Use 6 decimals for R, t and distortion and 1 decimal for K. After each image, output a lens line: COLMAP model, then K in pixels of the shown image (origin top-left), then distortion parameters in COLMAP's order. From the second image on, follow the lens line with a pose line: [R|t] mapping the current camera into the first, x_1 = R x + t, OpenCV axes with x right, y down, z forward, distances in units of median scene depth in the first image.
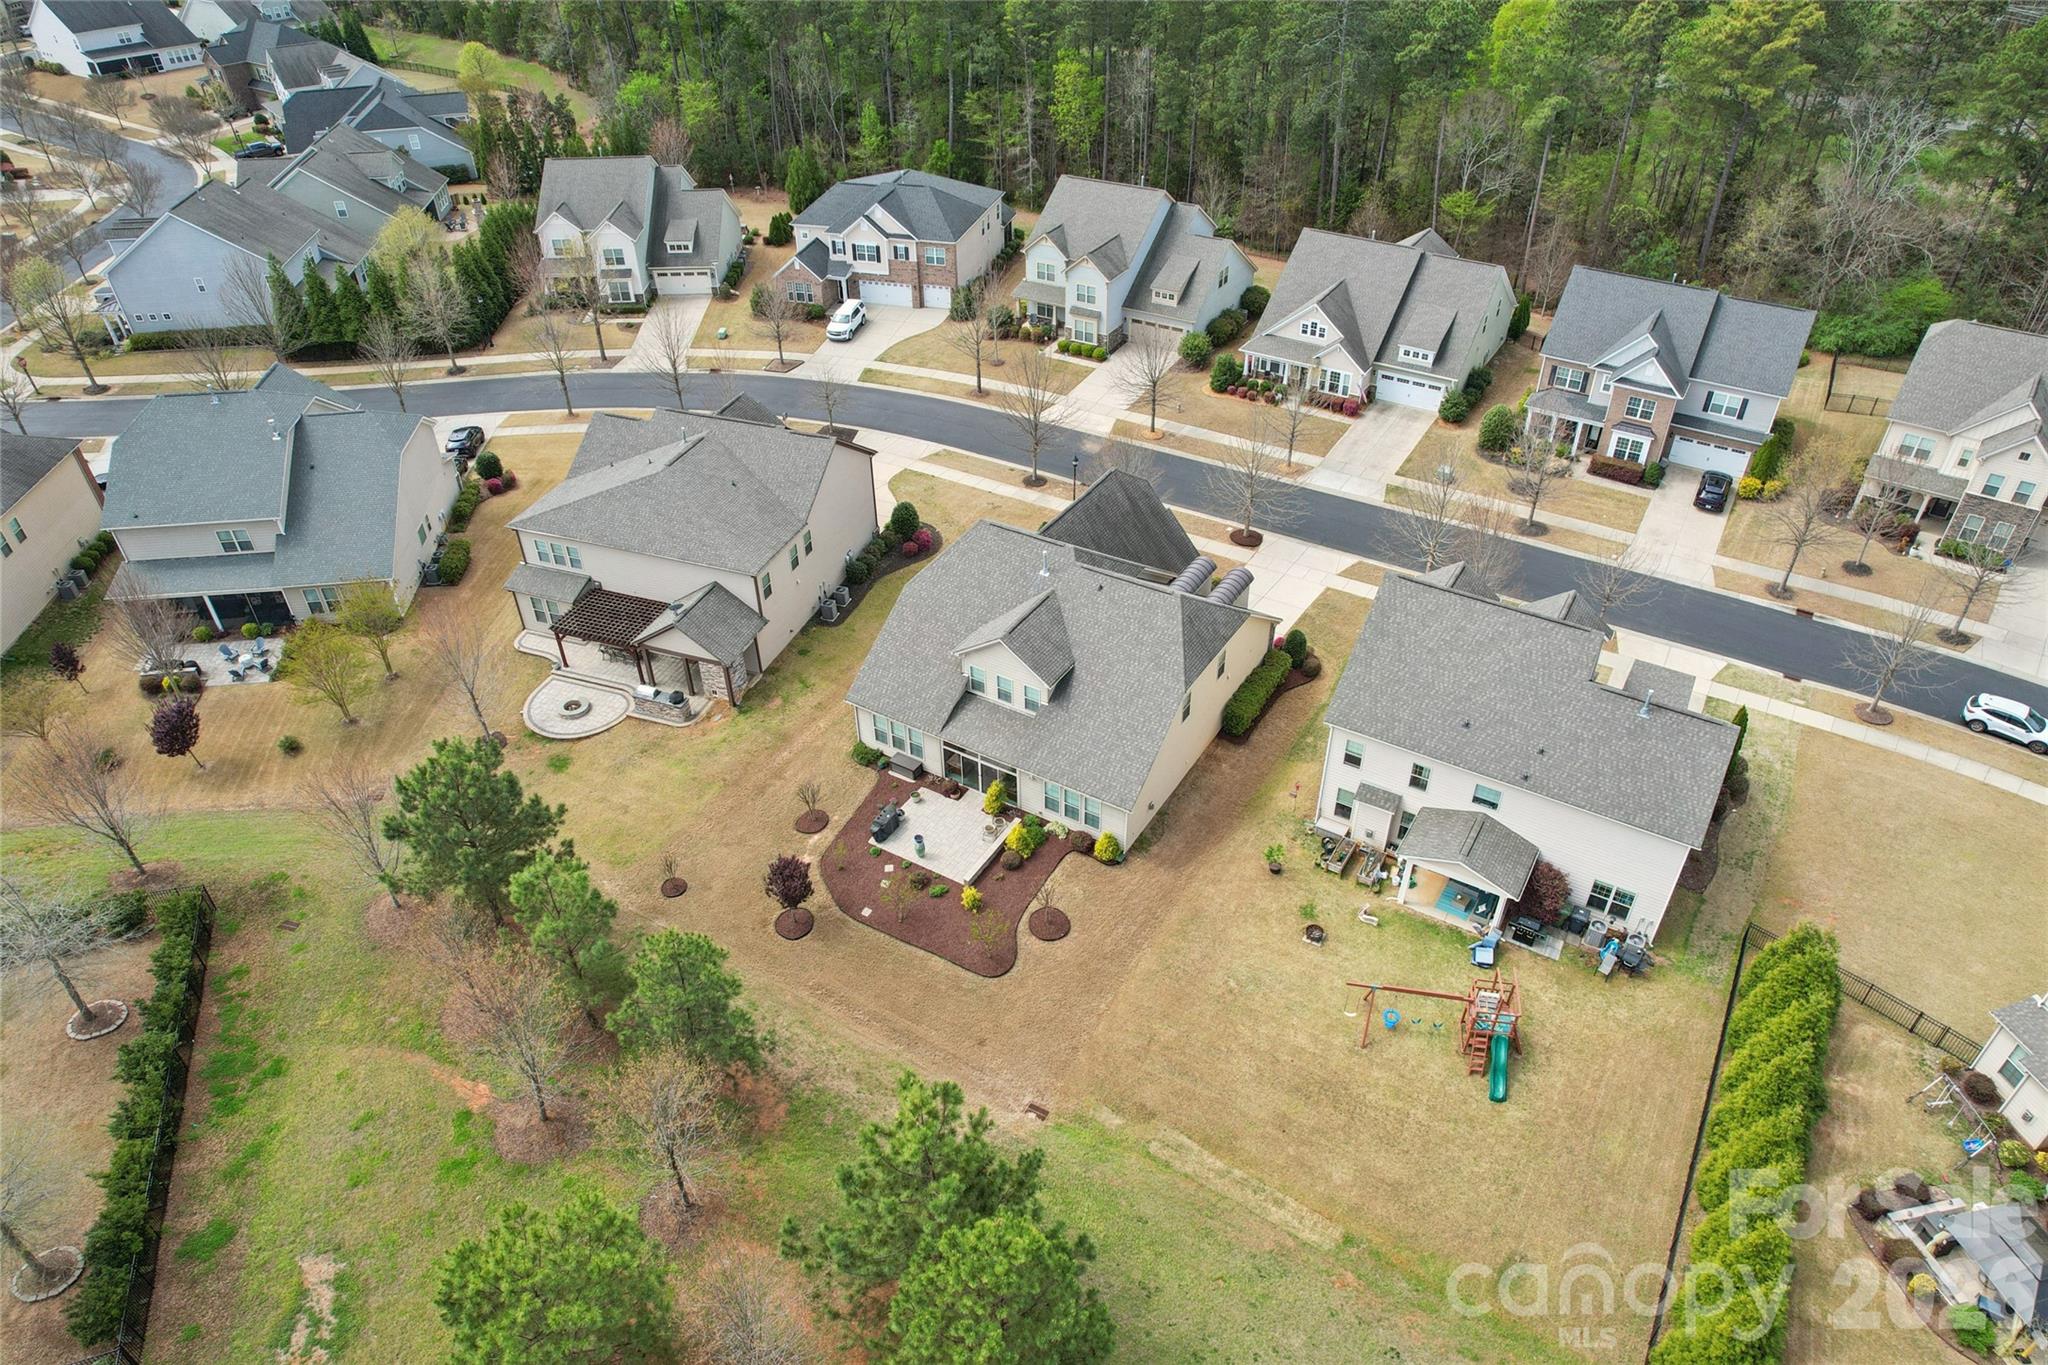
lens RADIAL K [[1332.0, 0, 1038.0], [0, 1332.0, 685.4], [0, 0, 1]] dist [-0.065039, 0.067131]
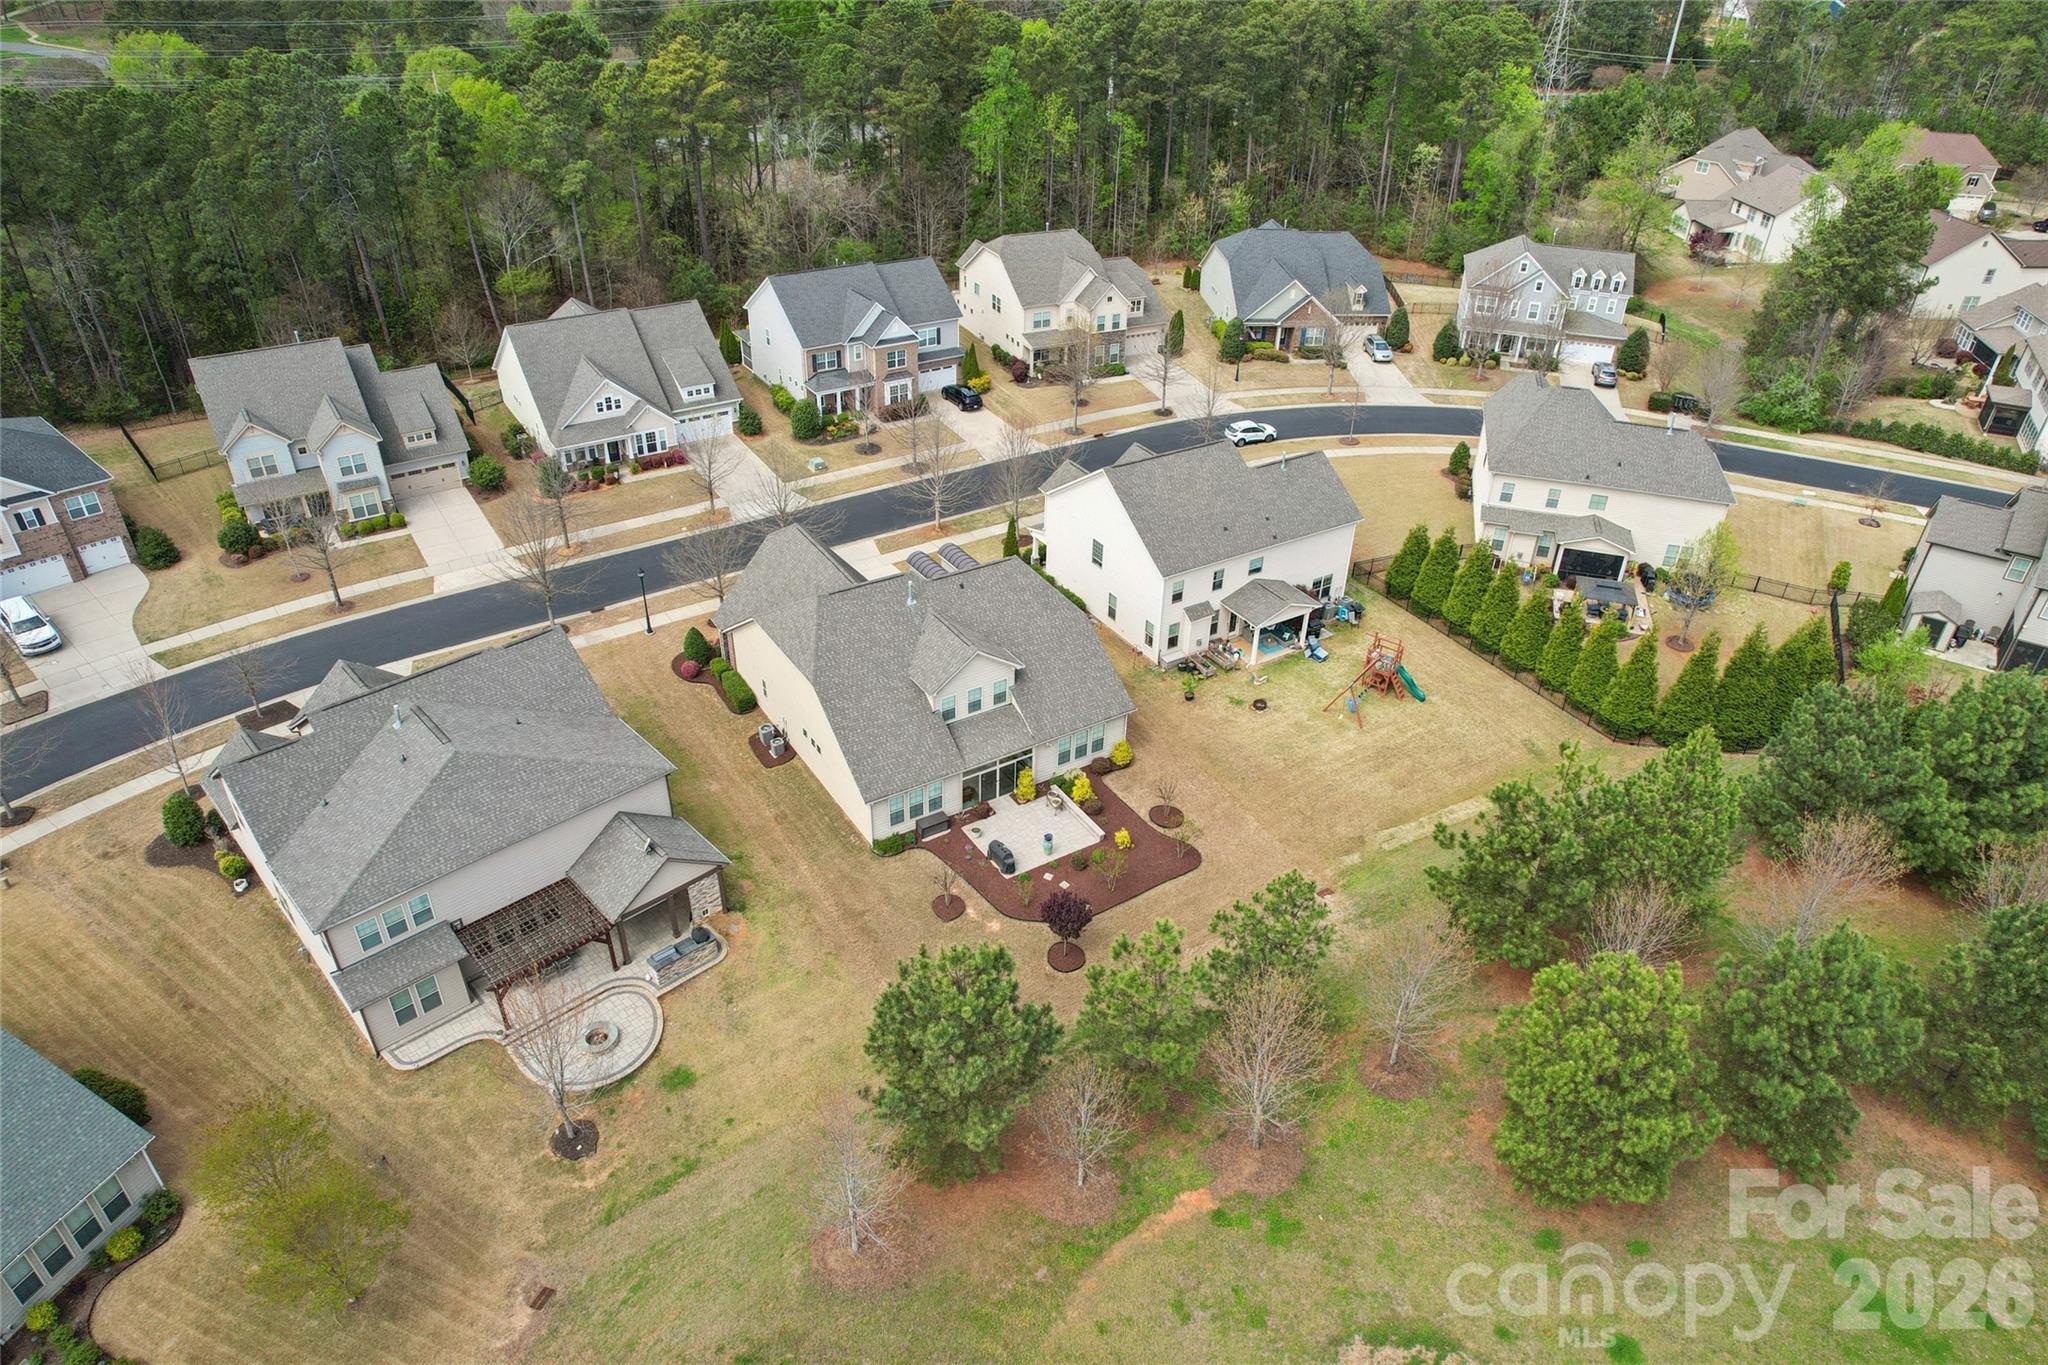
lens RADIAL K [[1332.0, 0, 1038.0], [0, 1332.0, 685.4], [0, 0, 1]] dist [-0.065039, 0.067131]
pose [[0.440882, -0.471487, 0.763756, -0.582352], [0.515087, 0.829762, 0.214898, -0.150619], [-0.735057, 0.298656, 0.608684, 0.217152]]
